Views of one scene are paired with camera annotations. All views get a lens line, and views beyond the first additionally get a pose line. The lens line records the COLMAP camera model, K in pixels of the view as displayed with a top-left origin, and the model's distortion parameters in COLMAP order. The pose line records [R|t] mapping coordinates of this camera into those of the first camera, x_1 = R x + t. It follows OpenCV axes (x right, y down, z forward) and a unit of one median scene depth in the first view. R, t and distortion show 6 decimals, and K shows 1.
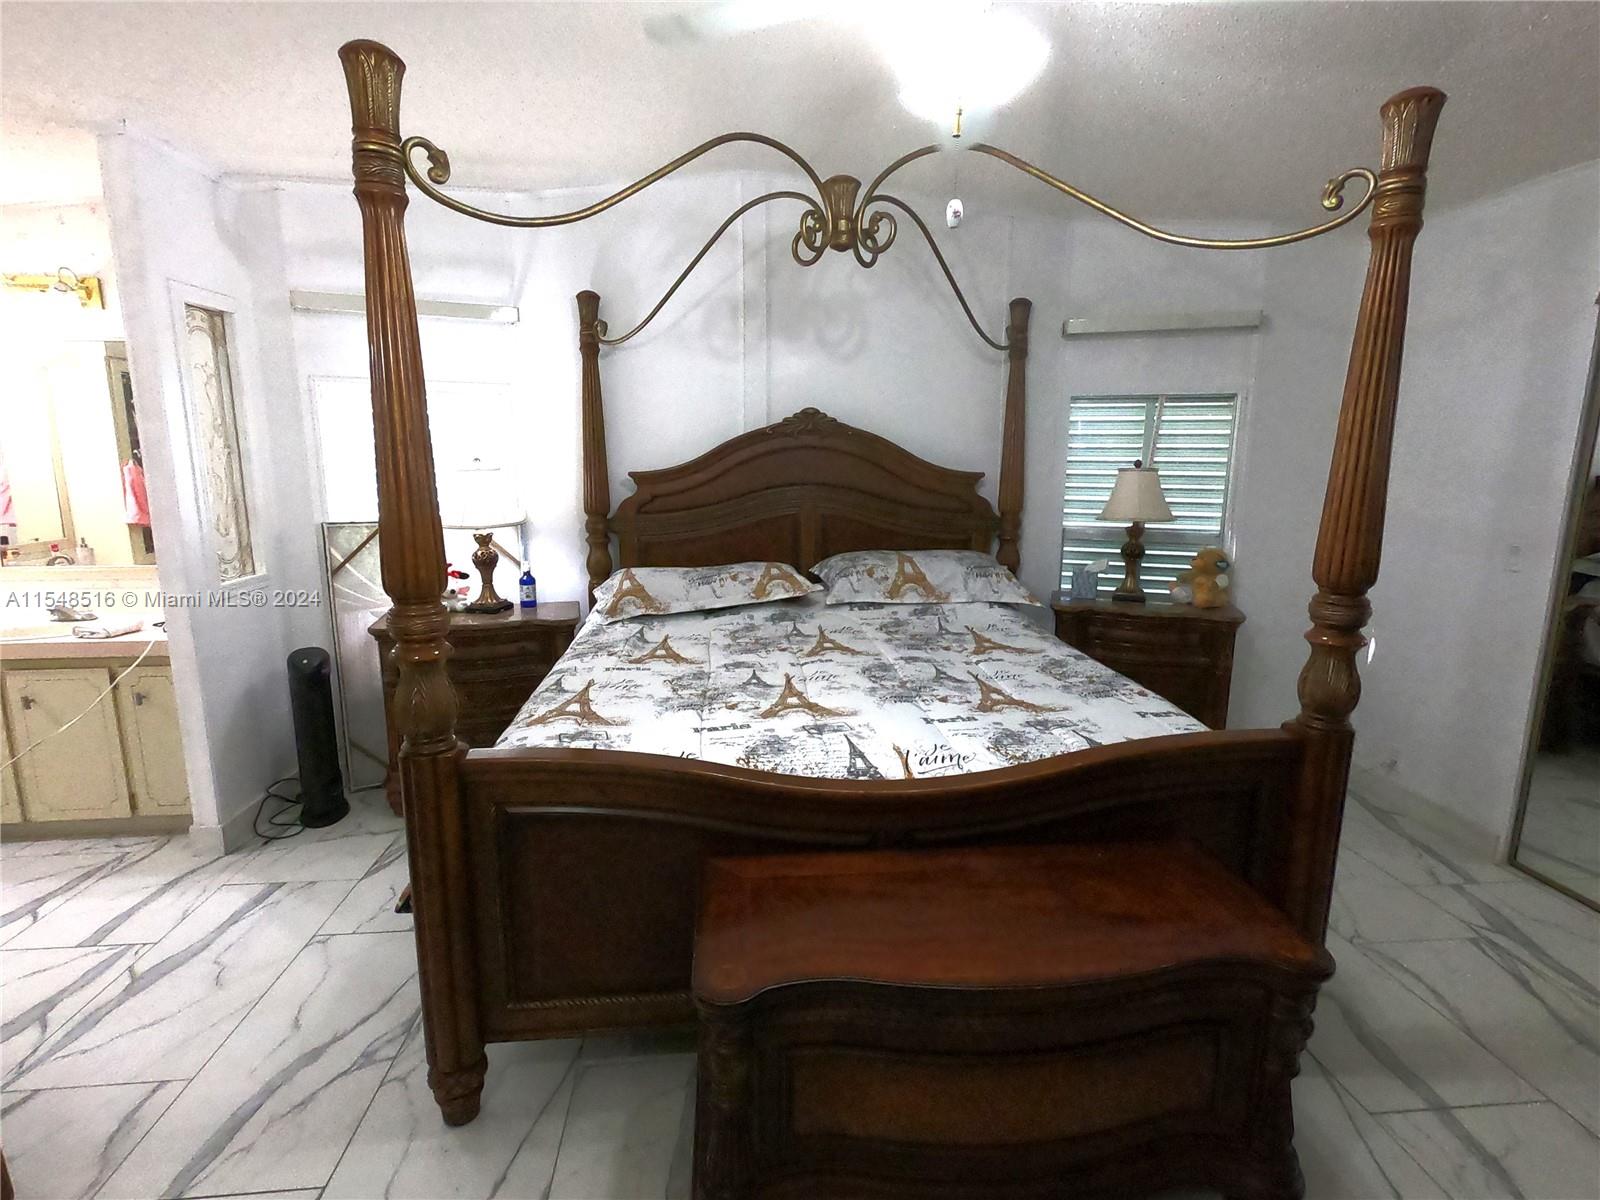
lens RADIAL K [[806.2, 0, 795.9], [0, 806.2, 601.9], [0, 0, 1]] dist [-0.002238, -0.000401]
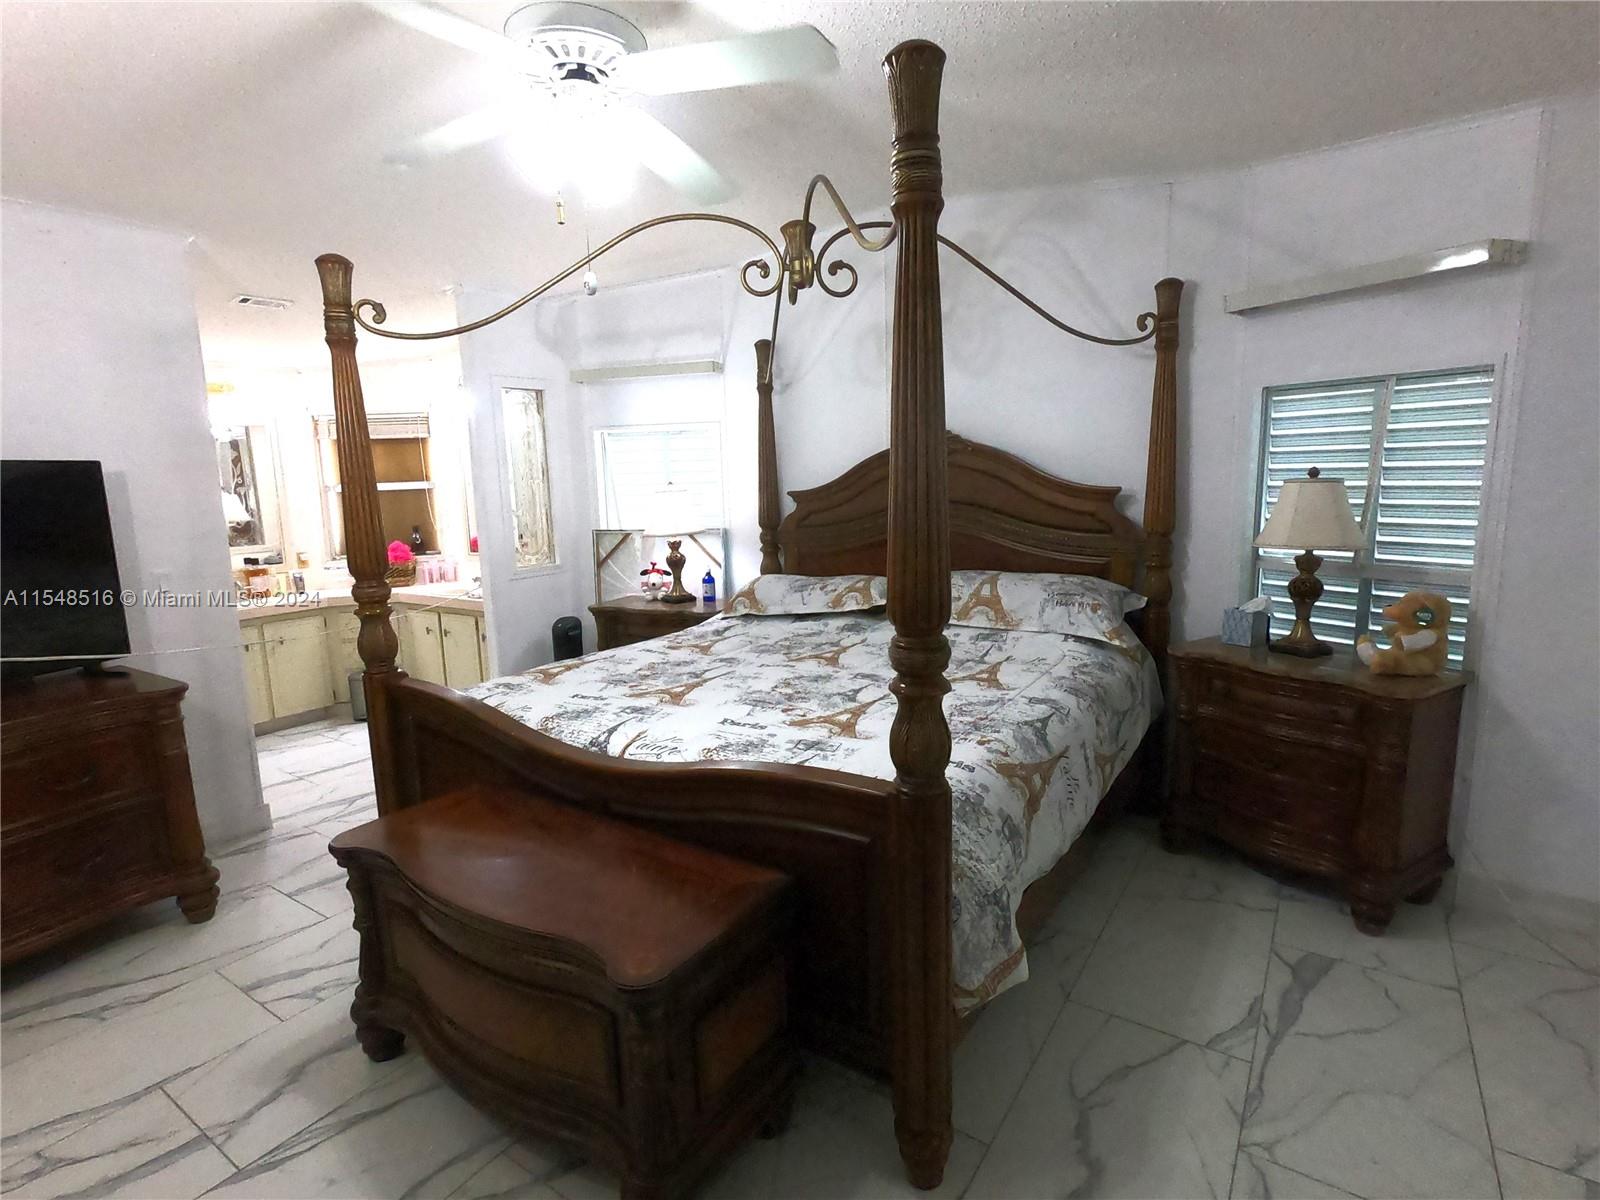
lens RADIAL K [[806.2, 0, 795.9], [0, 806.2, 601.9], [0, 0, 1]] dist [-0.002238, -0.000401]
pose [[0.771360, 0.075312, -0.631927, 0.596605], [-0.084246, 0.996318, 0.015905, -0.025541], [0.630798, 0.040969, 0.774865, 0.135943]]
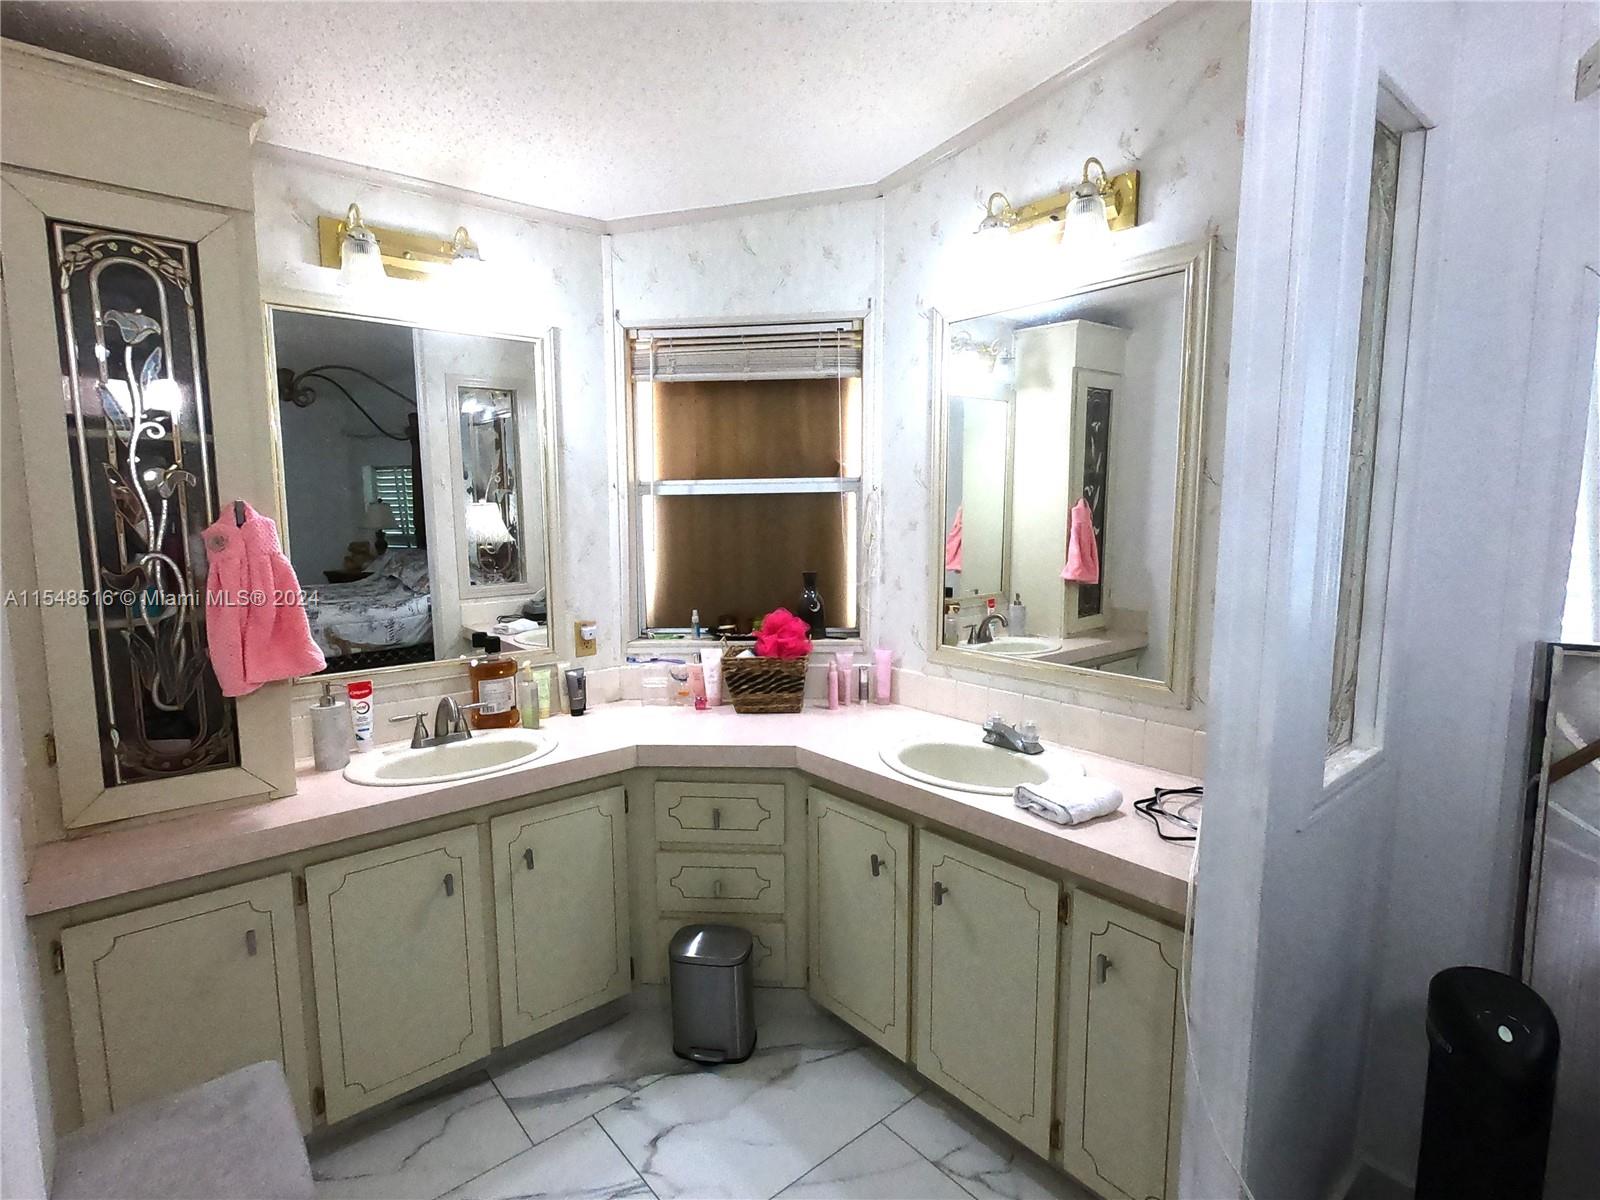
lens RADIAL K [[806.2, 0, 795.9], [0, 806.2, 601.9], [0, 0, 1]] dist [-0.002238, -0.000401]
pose [[0.570171, 0.096542, -0.815834, -0.489844], [-0.142483, 0.989642, 0.017531, -0.075410], [0.809076, 0.106247, 0.578021, 0.486574]]
